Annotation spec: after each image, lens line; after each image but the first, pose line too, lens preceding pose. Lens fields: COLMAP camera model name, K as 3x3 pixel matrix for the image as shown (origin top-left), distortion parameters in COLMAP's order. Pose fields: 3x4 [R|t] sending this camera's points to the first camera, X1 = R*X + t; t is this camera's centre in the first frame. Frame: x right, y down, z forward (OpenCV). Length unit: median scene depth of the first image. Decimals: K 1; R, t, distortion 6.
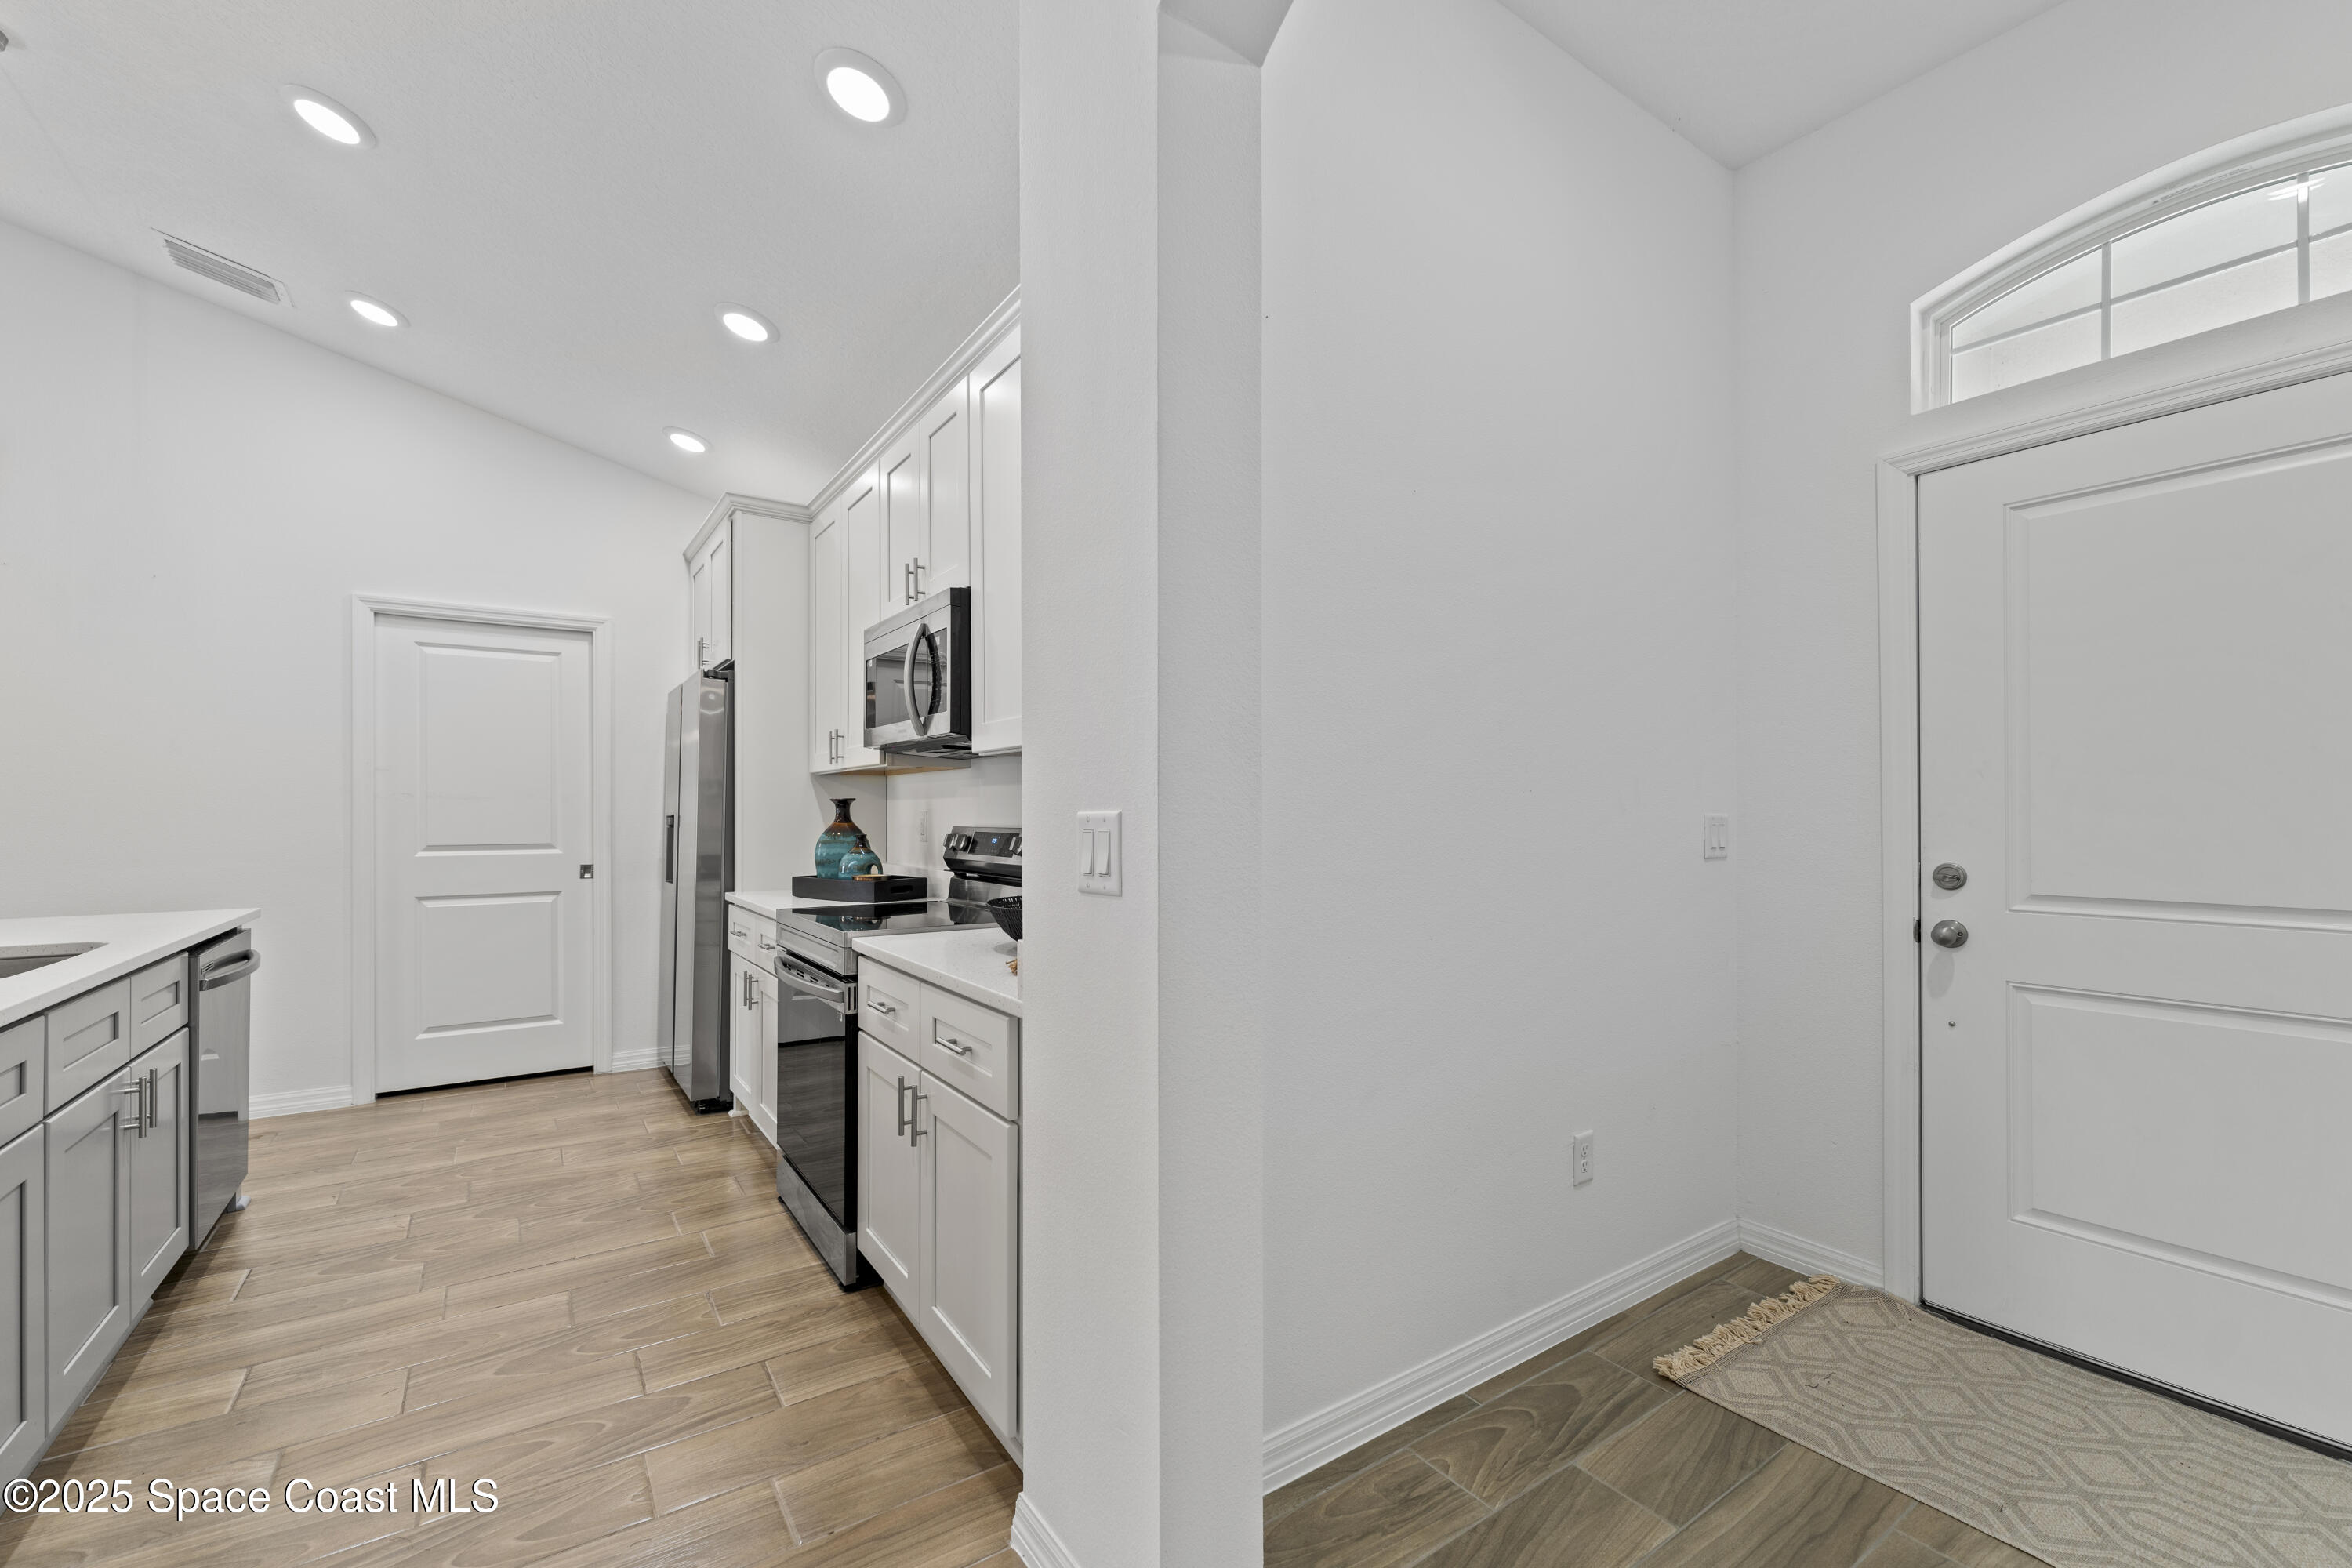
lens RADIAL K [[958.9, 0, 1187.0], [0, 958.9, 785.5], [0, 0, 1]] dist [-0.003193, -0.000337]
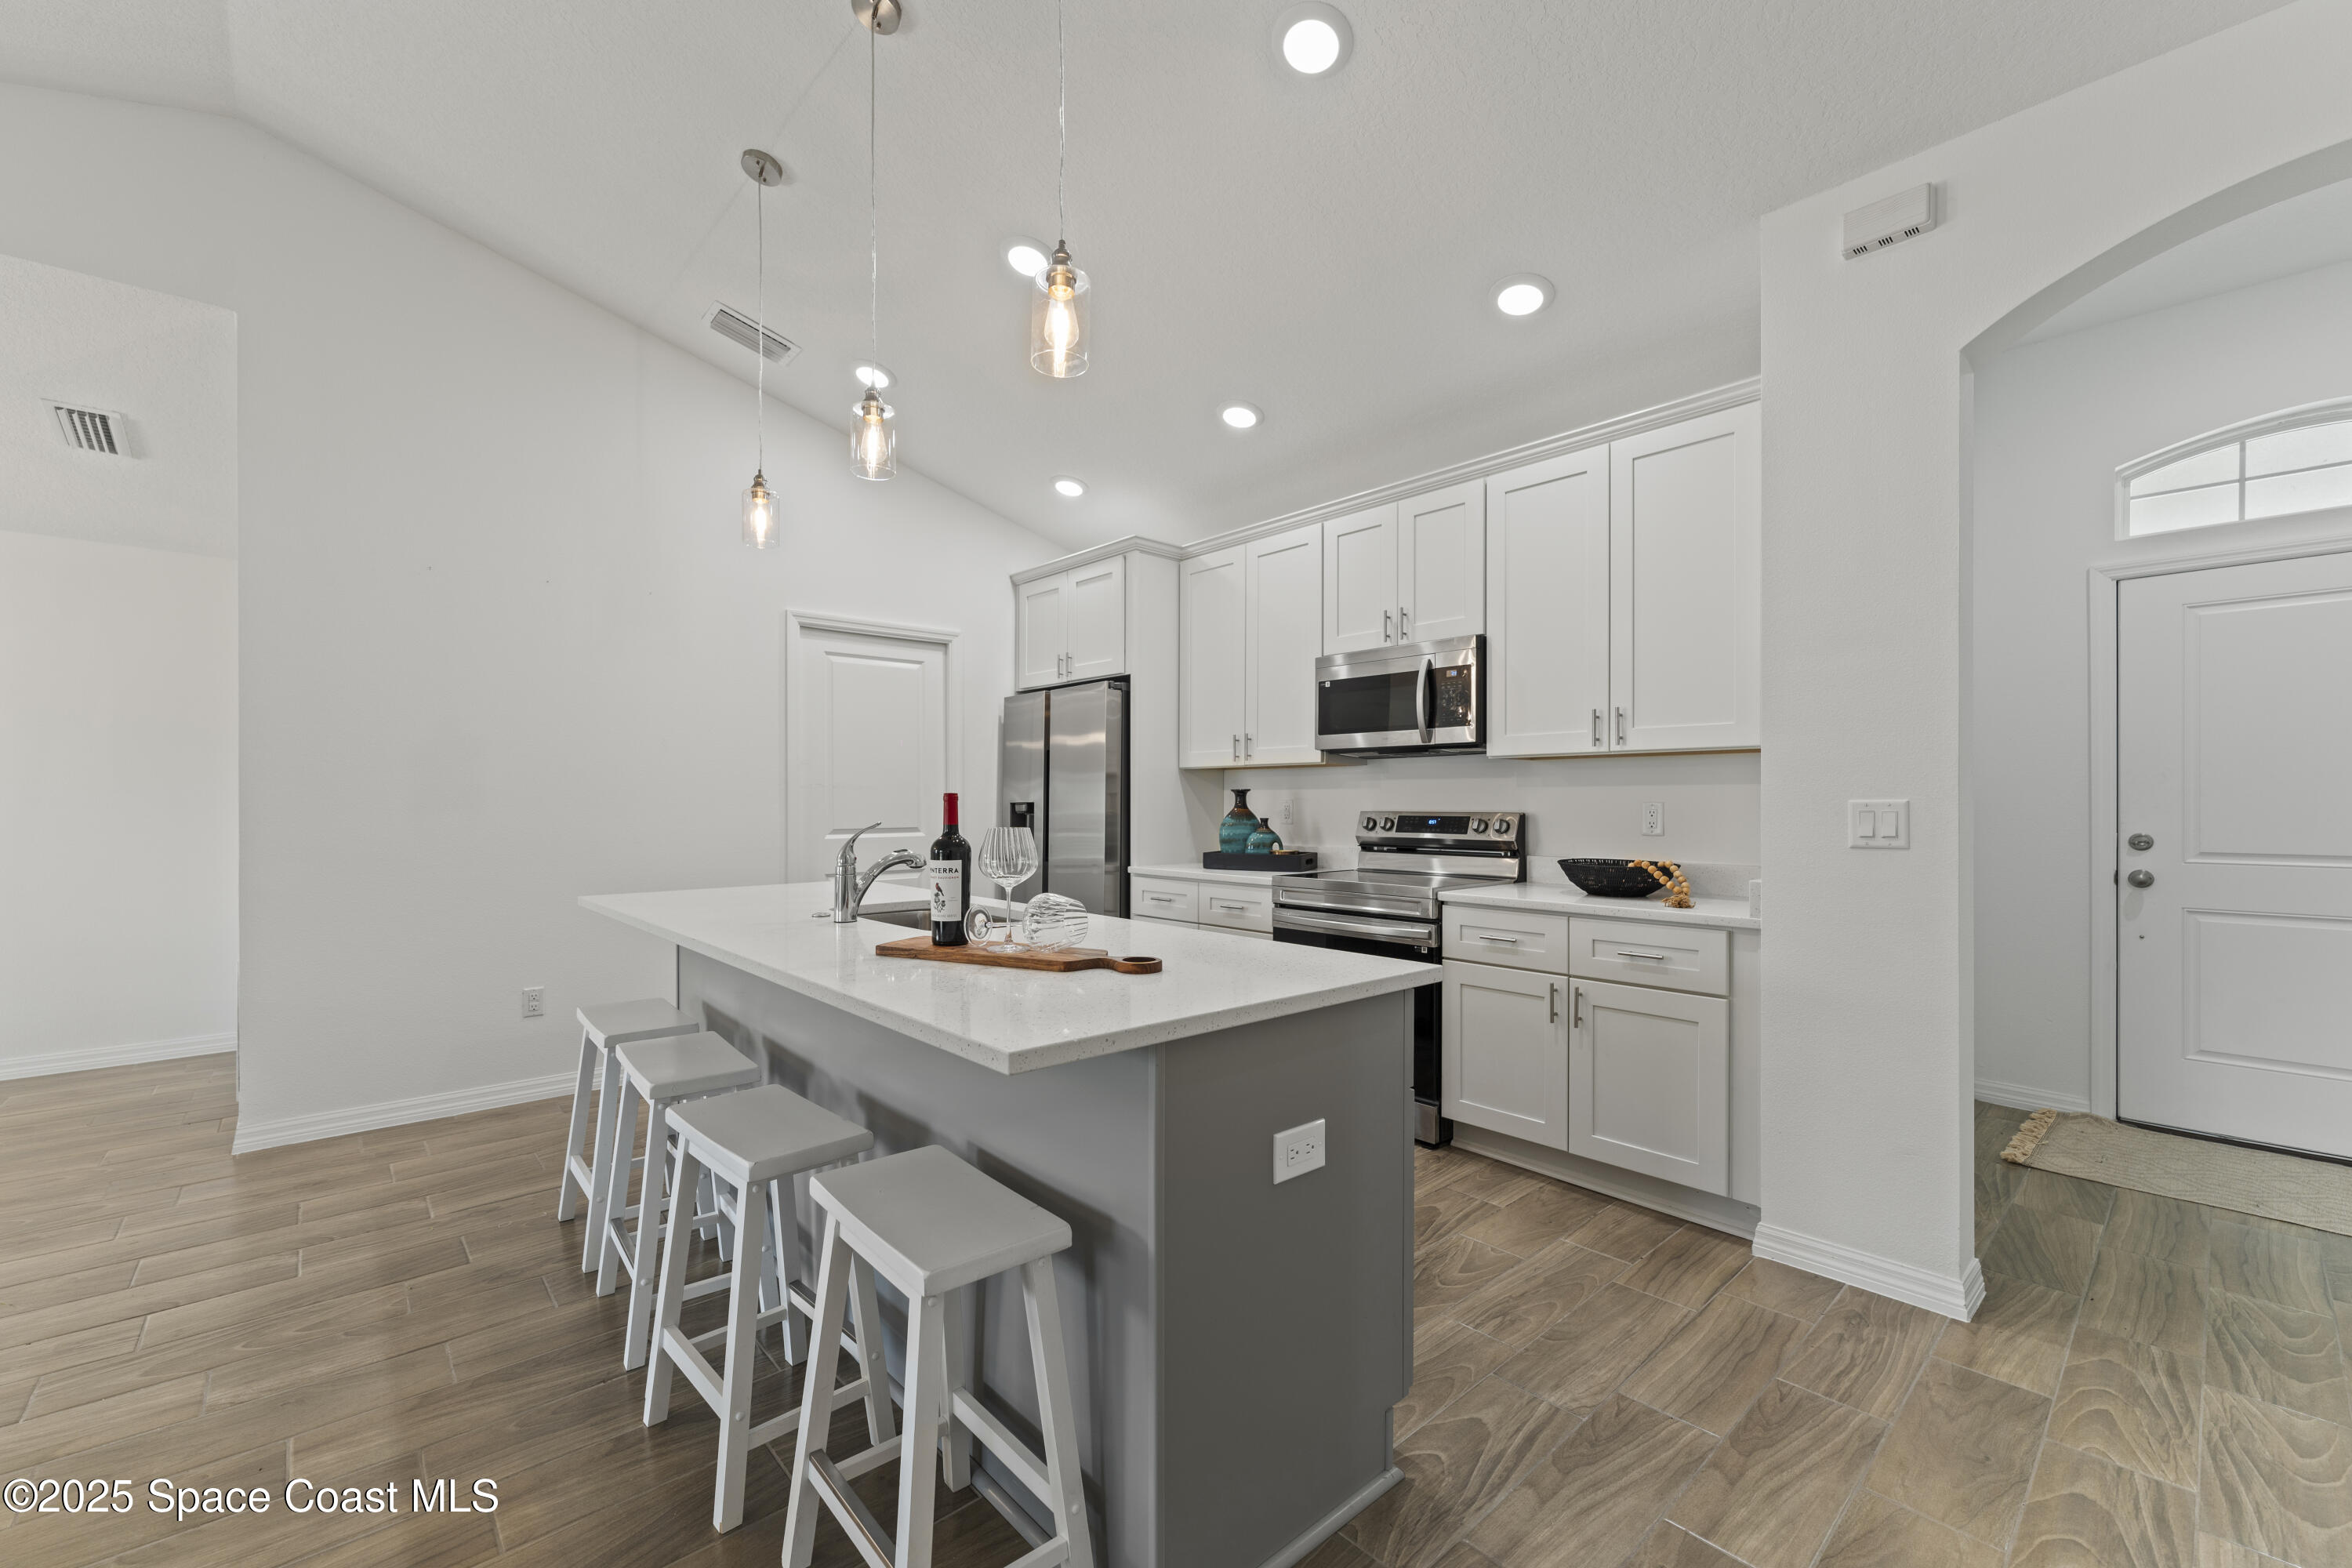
lens RADIAL K [[943.3, 0, 1170.9], [0, 943.3, 778.8], [0, 0, 1]] dist [0.000865, 0.000287]
pose [[0.991165, 0.002860, 0.132605, -0.920287], [-0.003629, 0.999978, 0.005557, -0.009400], [-0.132586, -0.005989, 0.991153, -0.294716]]
